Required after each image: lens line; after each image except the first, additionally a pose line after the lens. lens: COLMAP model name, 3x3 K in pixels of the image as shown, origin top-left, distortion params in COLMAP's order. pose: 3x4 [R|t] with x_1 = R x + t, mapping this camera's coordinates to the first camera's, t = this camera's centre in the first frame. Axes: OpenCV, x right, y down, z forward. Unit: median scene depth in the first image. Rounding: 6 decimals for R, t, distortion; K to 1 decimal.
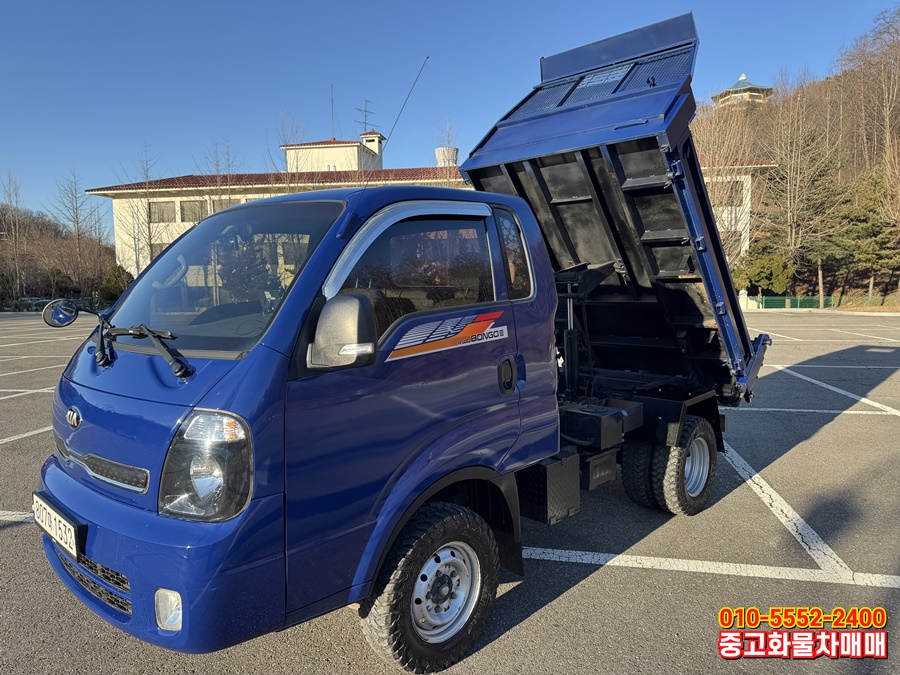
lens RADIAL K [[638.8, 0, 449.0], [0, 638.8, 317.2], [0, 0, 1]] dist [0.004290, -0.000846]
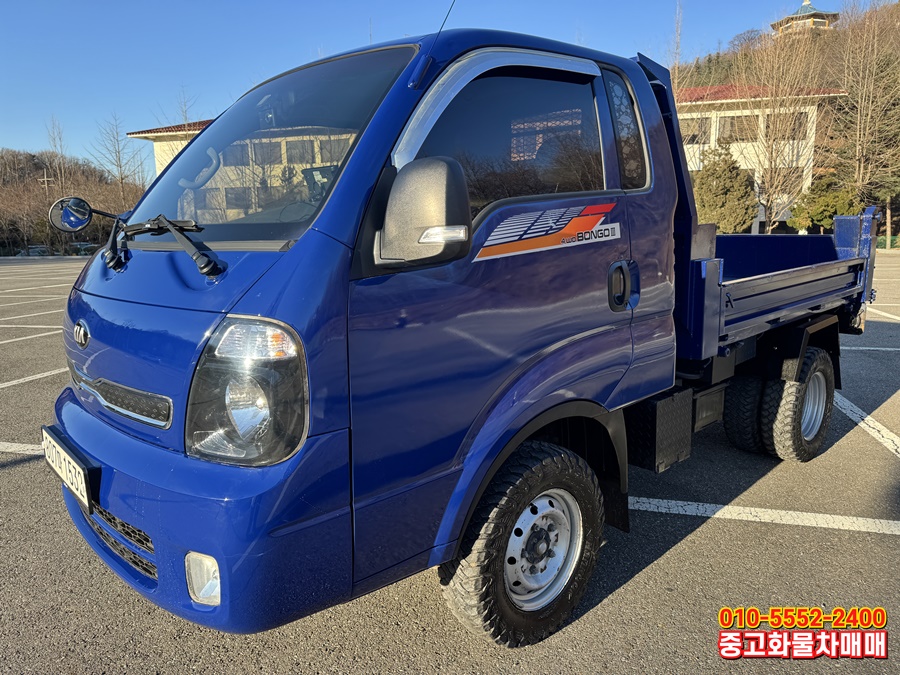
lens RADIAL K [[630.7, 0, 448.4], [0, 630.7, 327.8], [0, 0, 1]] dist [0.107100, -0.115933]
pose [[0.997520, -0.004238, -0.070251, -0.070762], [0.011317, 0.994854, 0.100685, 0.067201], [0.069462, -0.101230, 0.992435, 0.219784]]
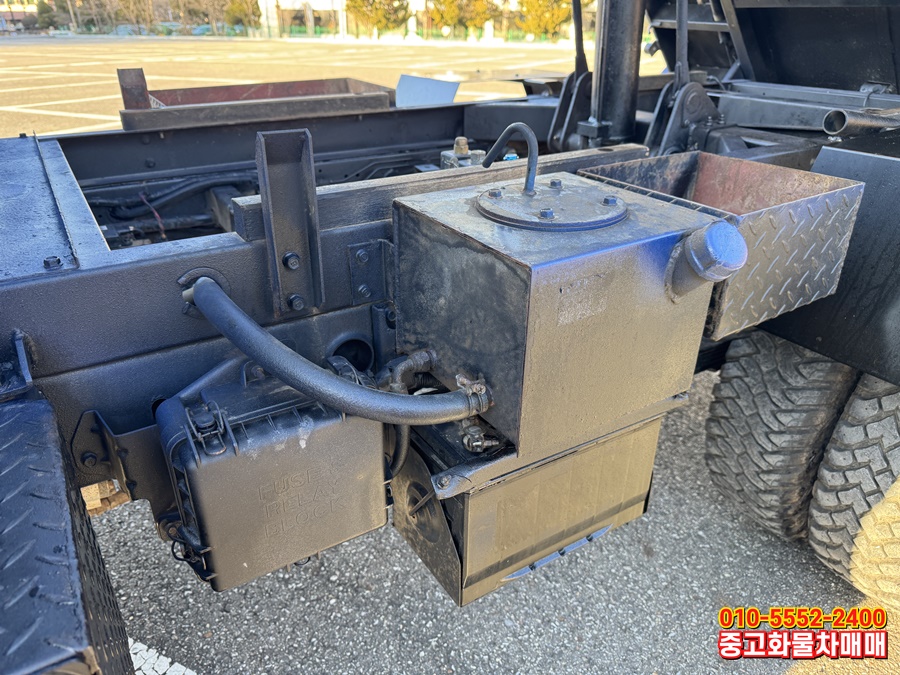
lens RADIAL K [[638.8, 0, 449.0], [0, 638.8, 317.2], [0, 0, 1]] dist [0.004290, -0.000846]
pose [[0.965615, 0.124279, -0.228346, 0.392762], [-0.029867, 0.925552, 0.377441, 0.170014], [0.258254, -0.357642, 0.897439, 1.317659]]
